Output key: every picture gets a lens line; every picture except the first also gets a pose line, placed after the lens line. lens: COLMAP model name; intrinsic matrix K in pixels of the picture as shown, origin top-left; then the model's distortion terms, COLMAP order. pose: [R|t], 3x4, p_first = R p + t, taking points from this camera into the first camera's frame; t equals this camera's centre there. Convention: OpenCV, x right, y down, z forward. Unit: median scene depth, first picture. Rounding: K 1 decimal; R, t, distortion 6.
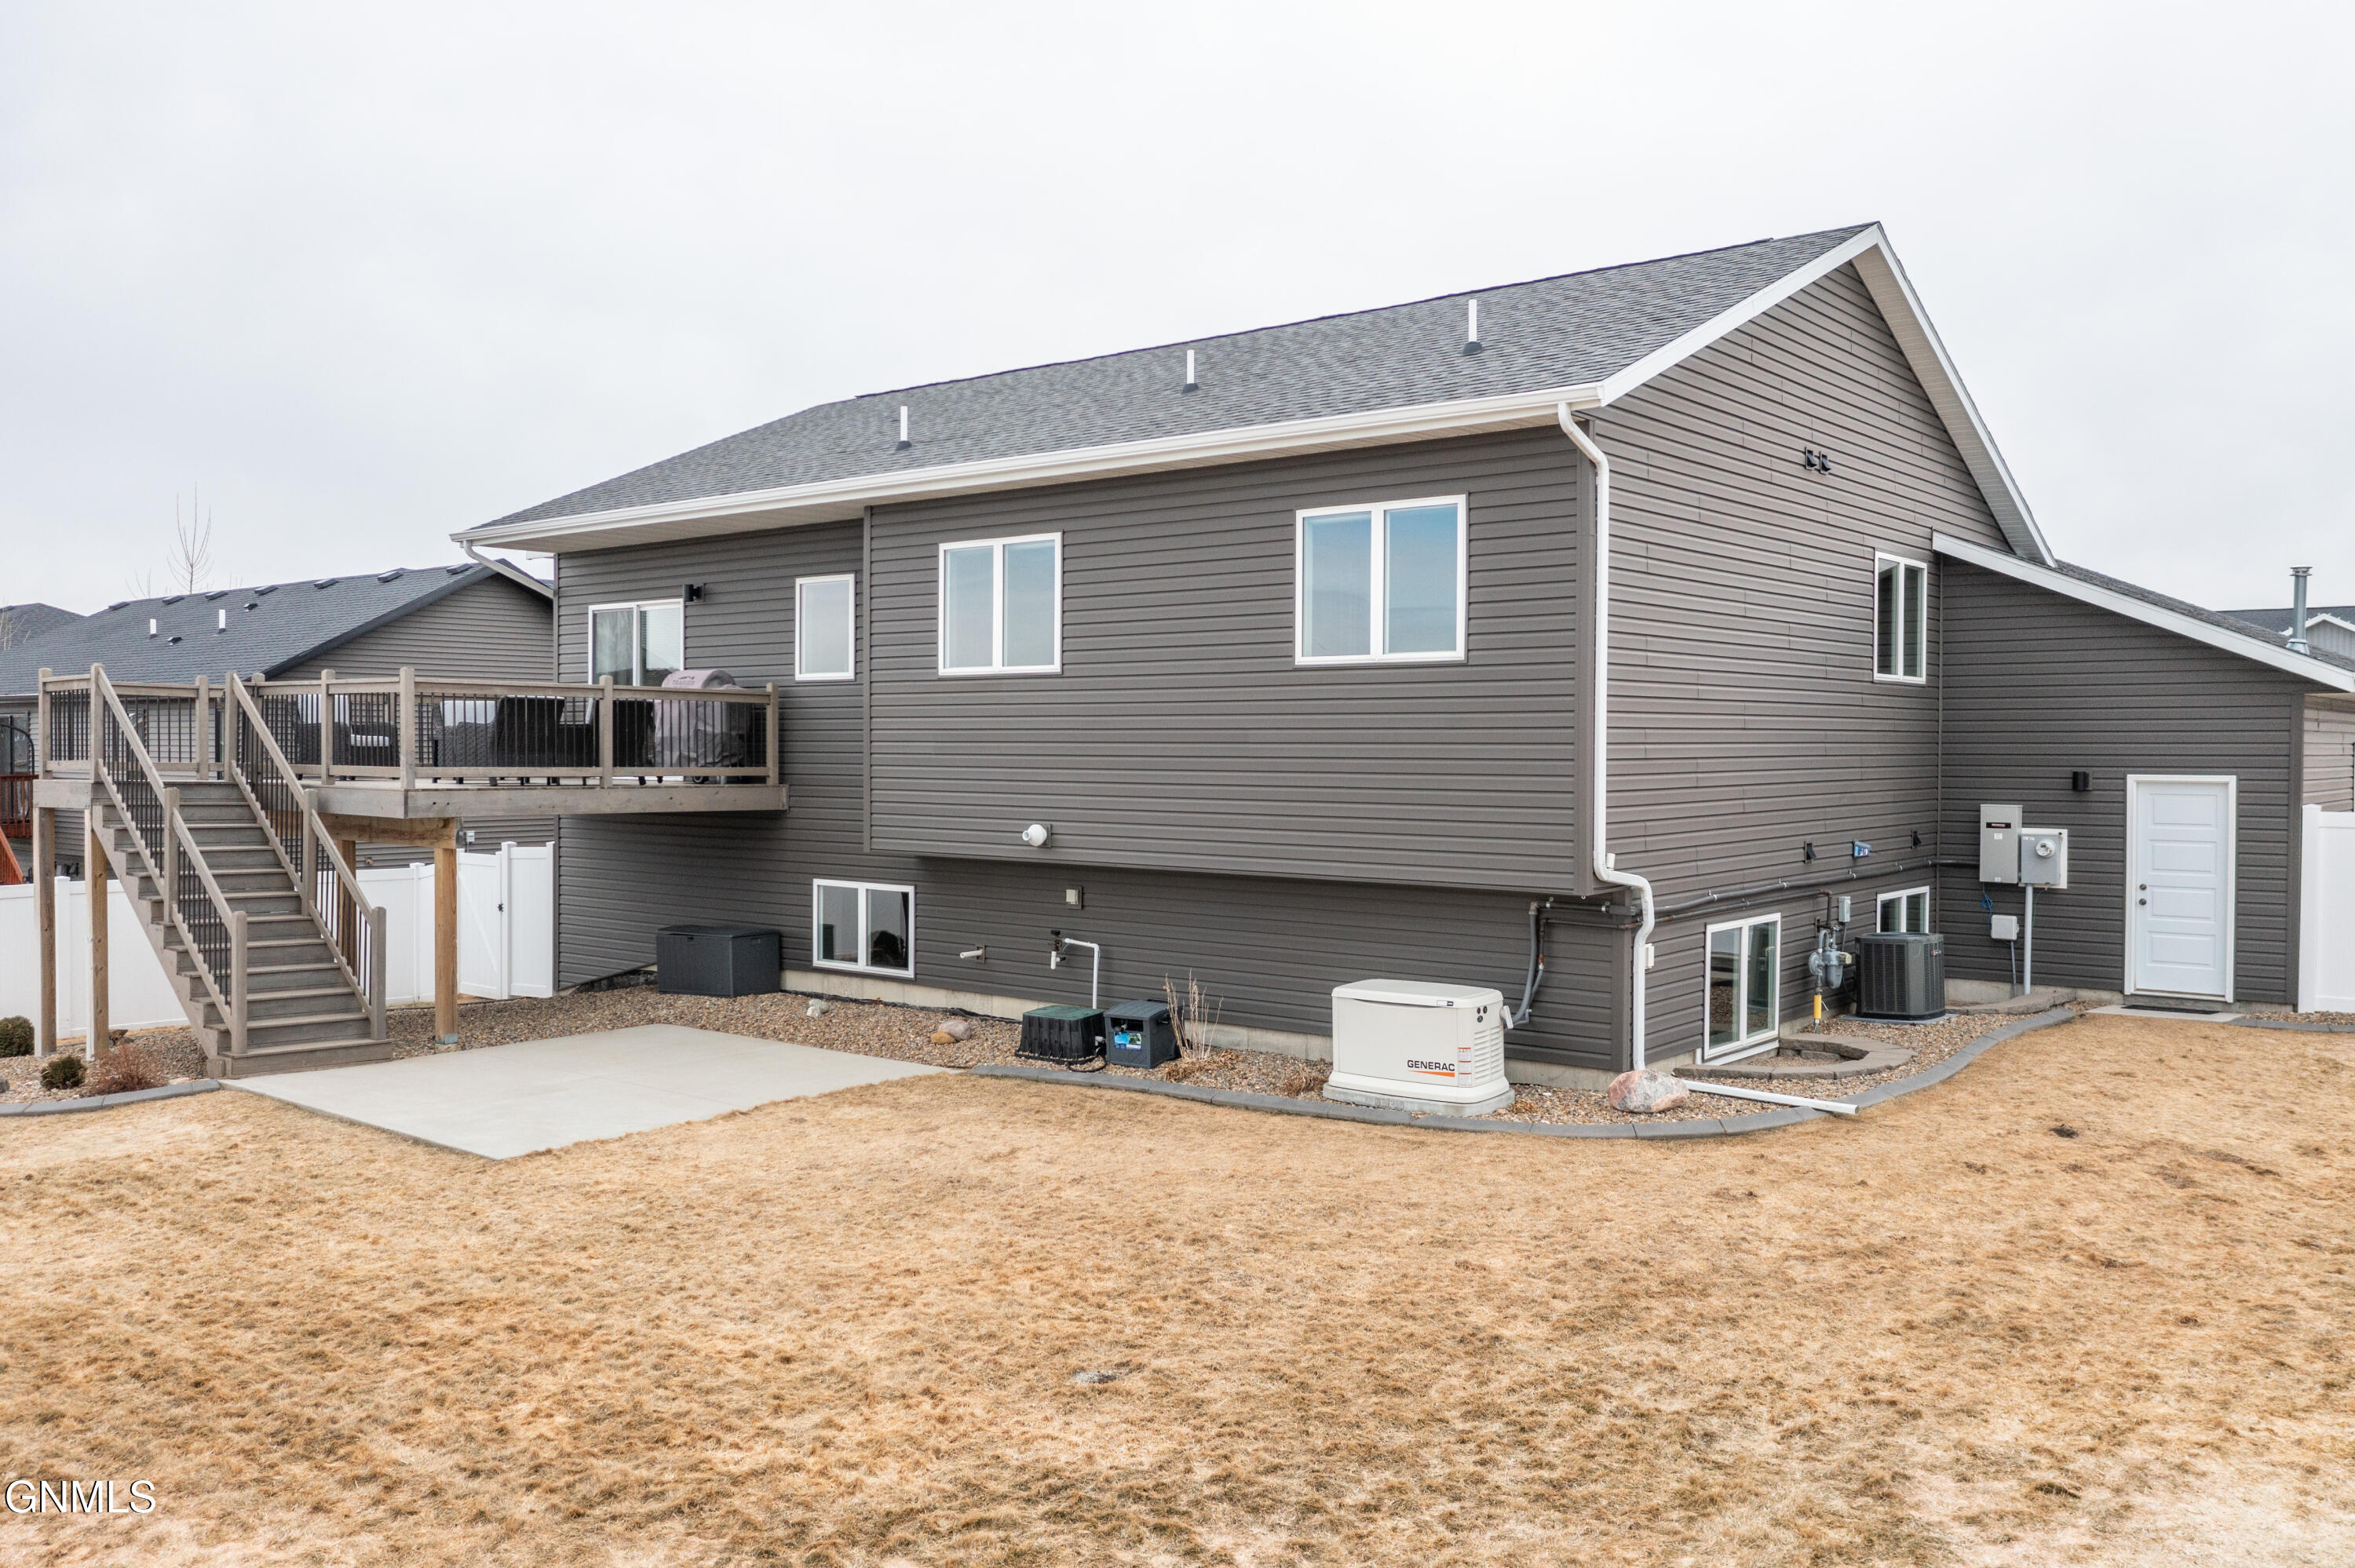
lens RADIAL K [[1859.6, 0, 1177.5], [0, 1859.6, 784.0], [0, 0, 1]] dist [-0.007401, 0.000151]
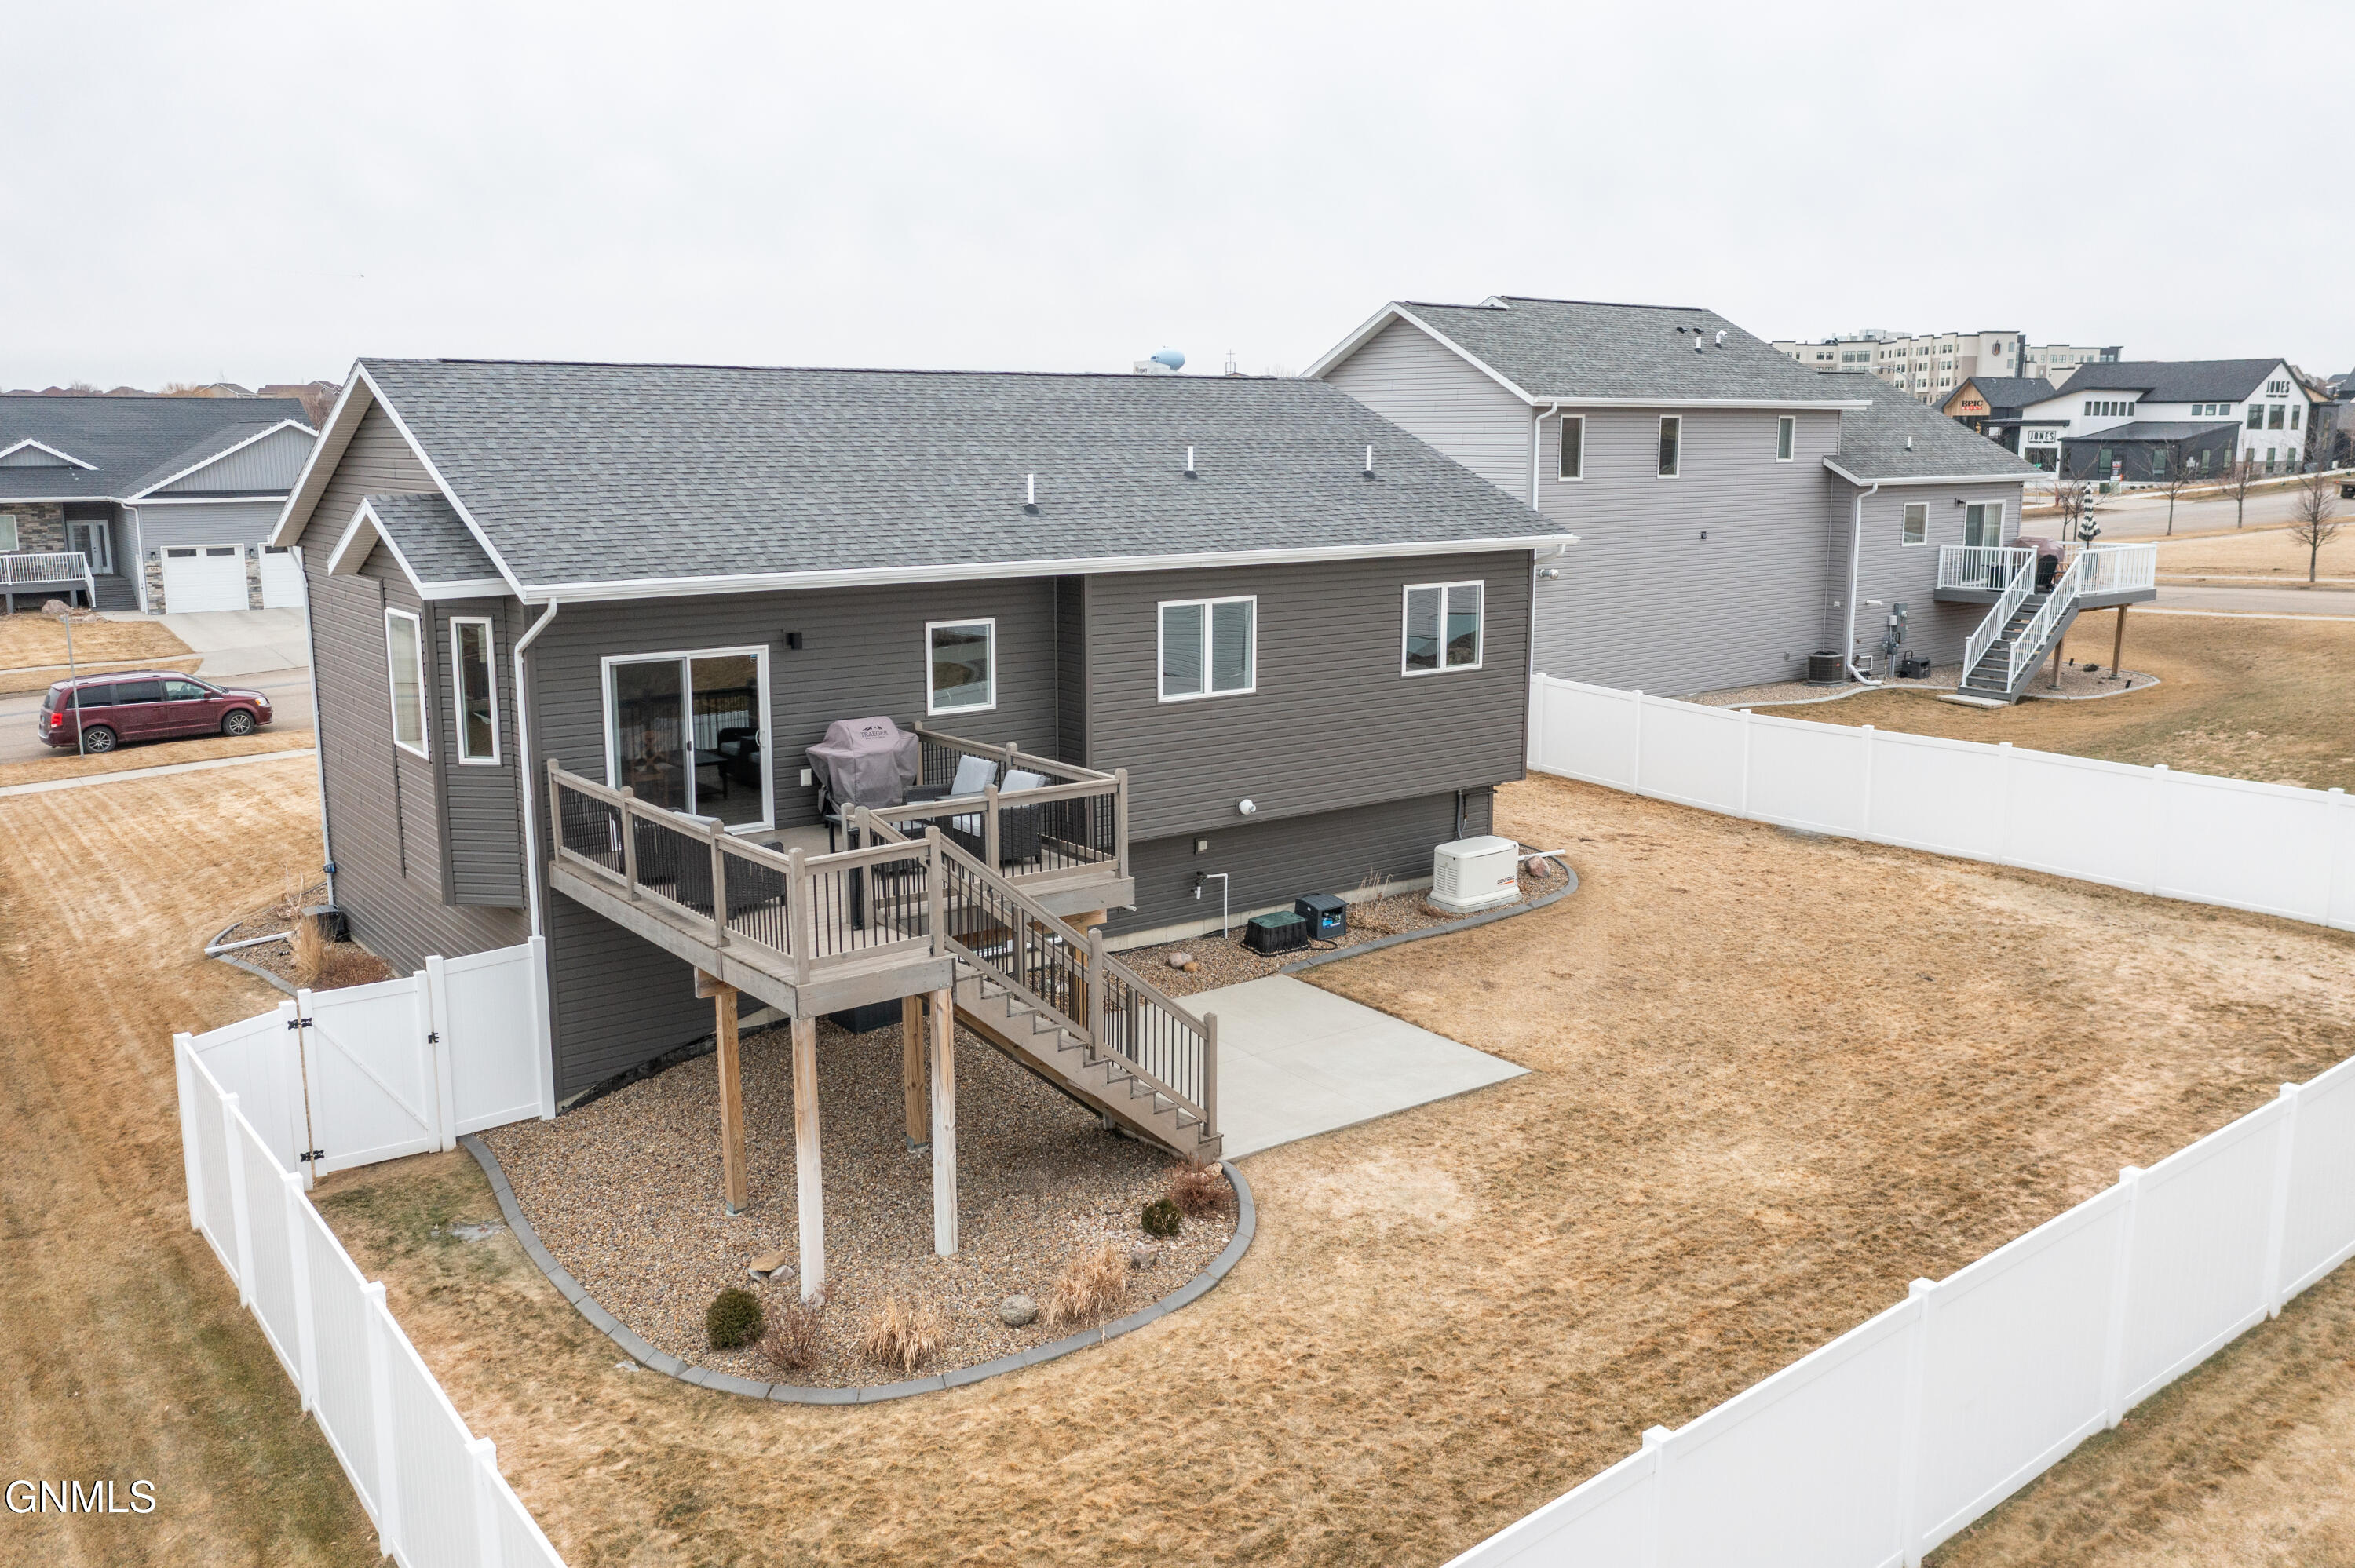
lens RADIAL K [[1863.6, 0, 1177.5], [0, 1863.6, 784.0], [0, 0, 1]] dist [-0.013602, 0.002398]
pose [[0.235321, -0.184072, 0.954328, -1.730537], [0.021427, 0.982646, 0.184250, -0.303916], [-0.971682, -0.022909, 0.235181, 0.847748]]
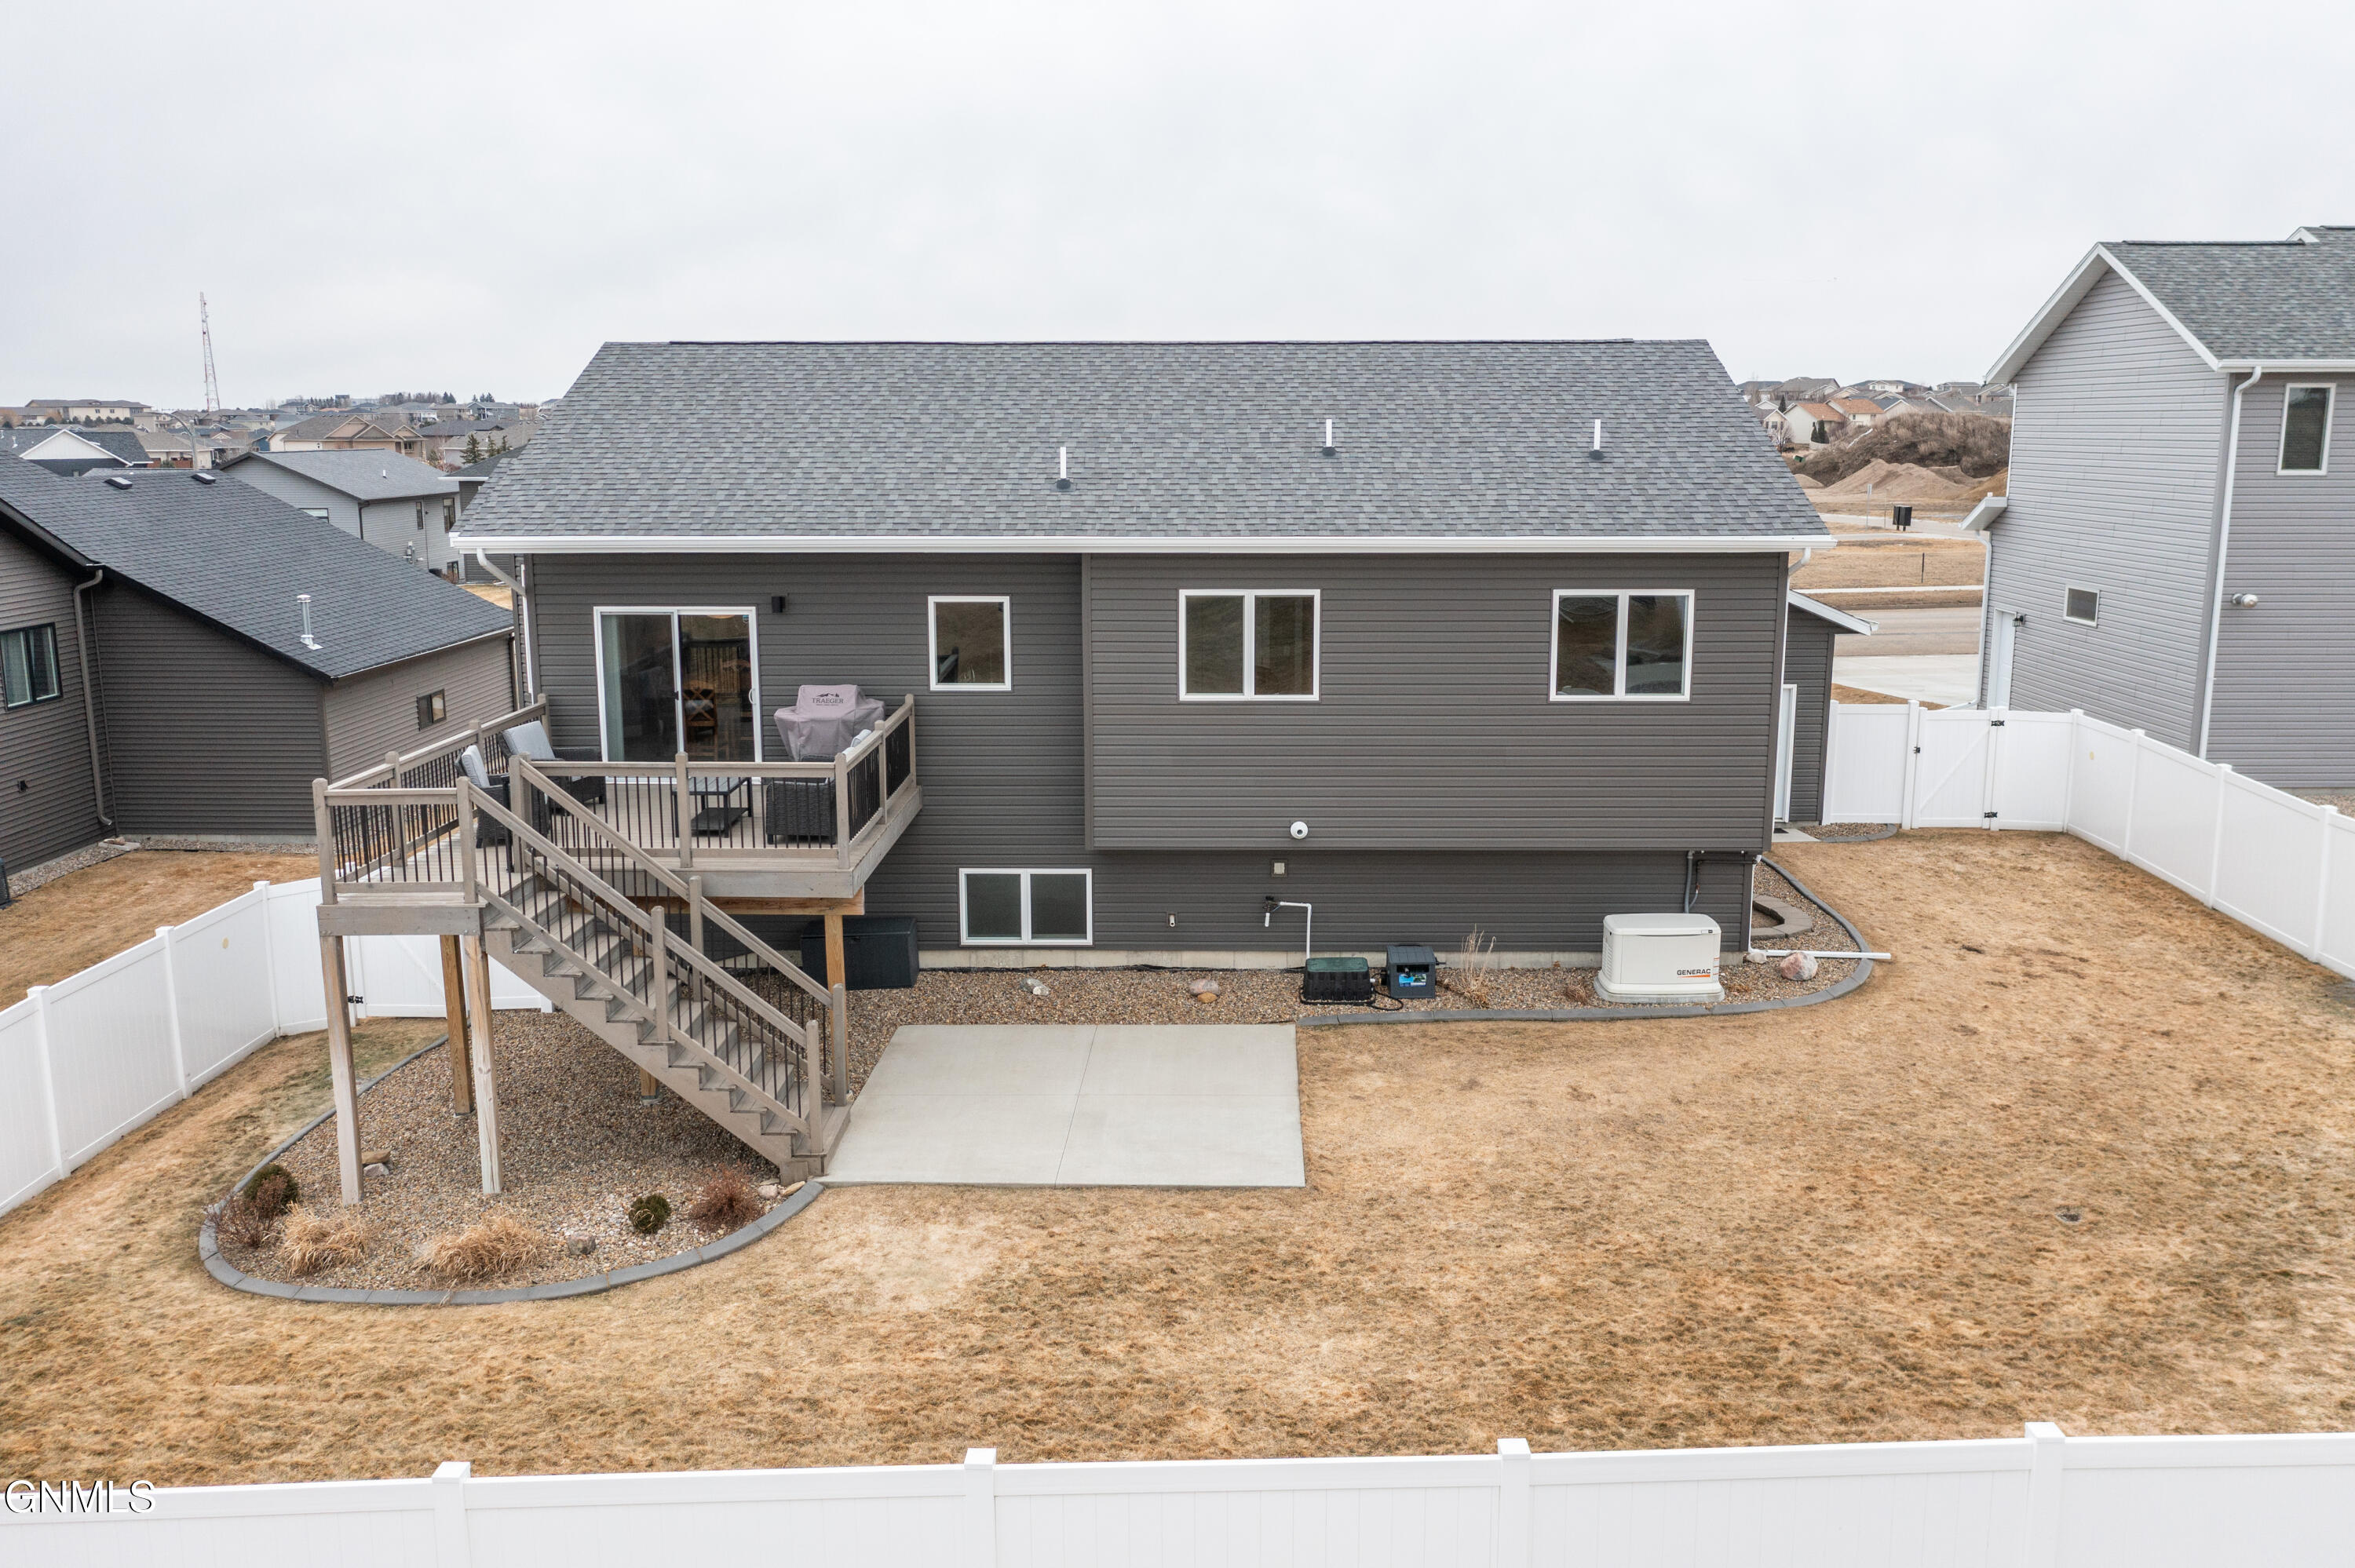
lens RADIAL K [[1863.6, 0, 1177.5], [0, 1863.6, 784.0], [0, 0, 1]] dist [-0.013602, 0.002398]
pose [[0.780506, -0.122685, 0.612991, -1.079035], [0.017153, 0.984388, 0.175176, -0.267586], [-0.624912, -0.126211, 0.770425, 0.099864]]
